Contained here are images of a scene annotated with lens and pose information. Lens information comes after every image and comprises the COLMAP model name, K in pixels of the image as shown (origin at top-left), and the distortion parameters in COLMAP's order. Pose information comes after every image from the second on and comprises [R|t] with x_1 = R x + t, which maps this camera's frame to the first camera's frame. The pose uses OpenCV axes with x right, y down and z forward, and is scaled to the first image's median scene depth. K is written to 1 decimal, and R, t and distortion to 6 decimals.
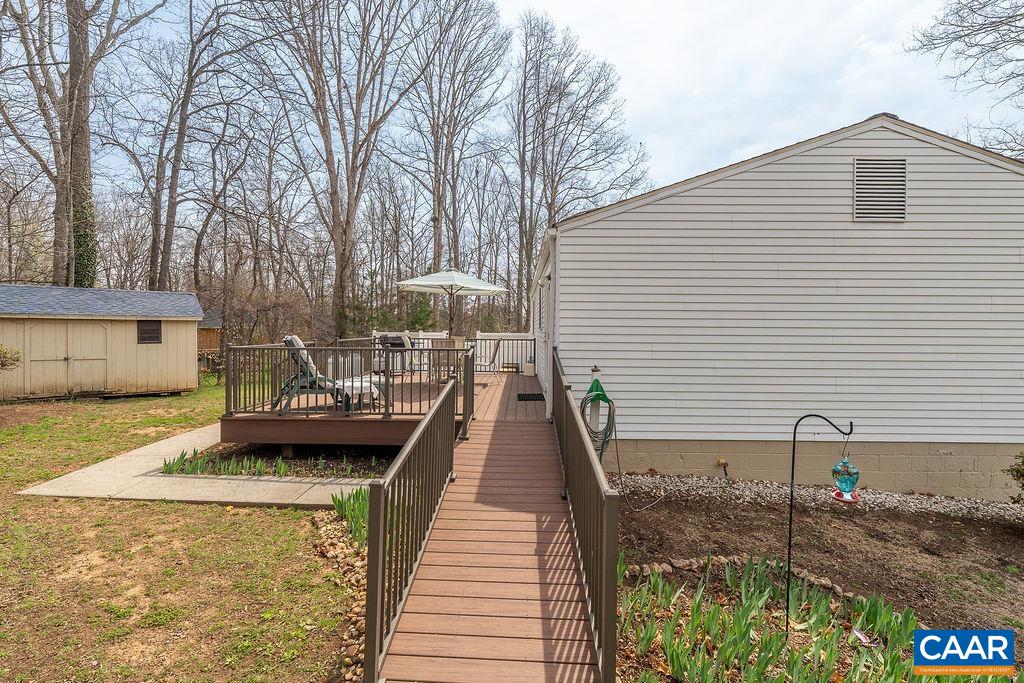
lens RADIAL K [[459.5, 0, 511.6], [0, 459.5, 337.0], [0, 0, 1]] dist [-0.004757, 0.000494]
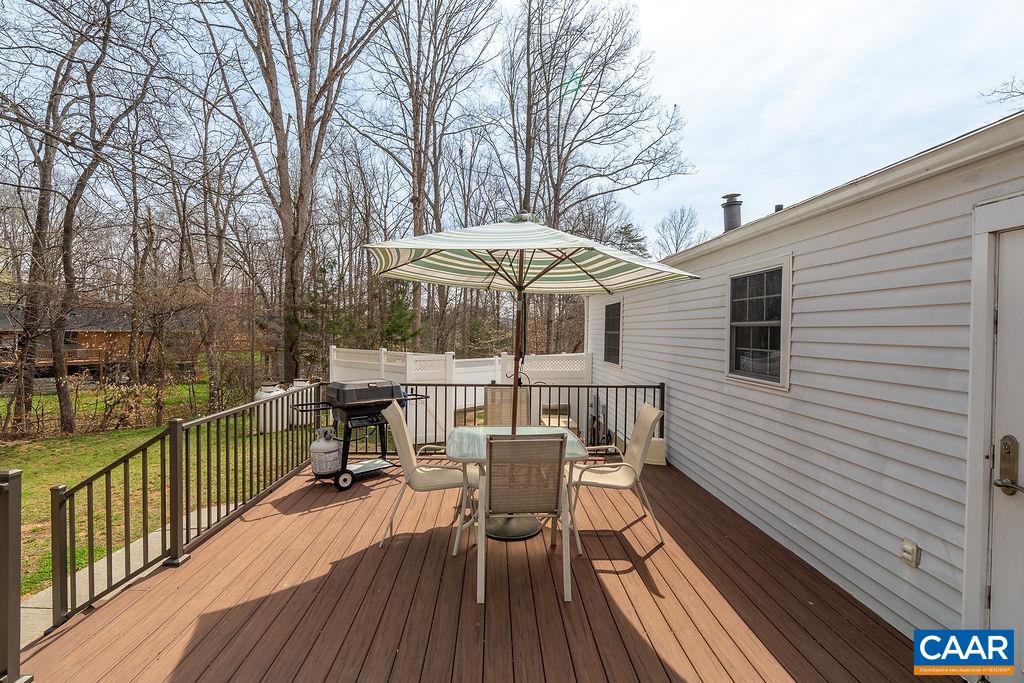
lens RADIAL K [[456.9, 0, 514.9], [0, 456.9, 342.2], [0, 0, 1]] dist [-0.000255, 0.000243]
pose [[0.997686, -0.003528, 0.067894, -0.058876], [0.002785, 0.999935, 0.011026, -0.017176], [-0.067928, -0.010812, 0.997632, 0.226861]]
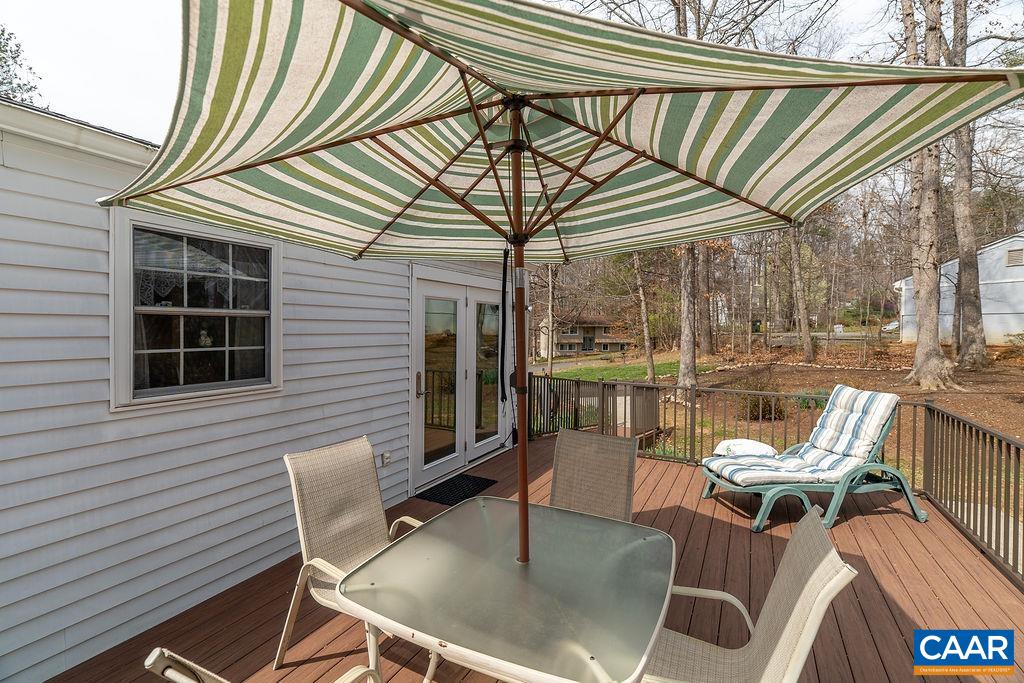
lens RADIAL K [[467.3, 0, 510.4], [0, 467.3, 337.6], [0, 0, 1]] dist [-0.004850, -0.000157]
pose [[-0.896578, -0.021479, 0.442364, -0.080407], [-0.004950, 0.999247, 0.038486, -0.020149], [-0.442858, 0.032316, -0.896009, 0.457561]]
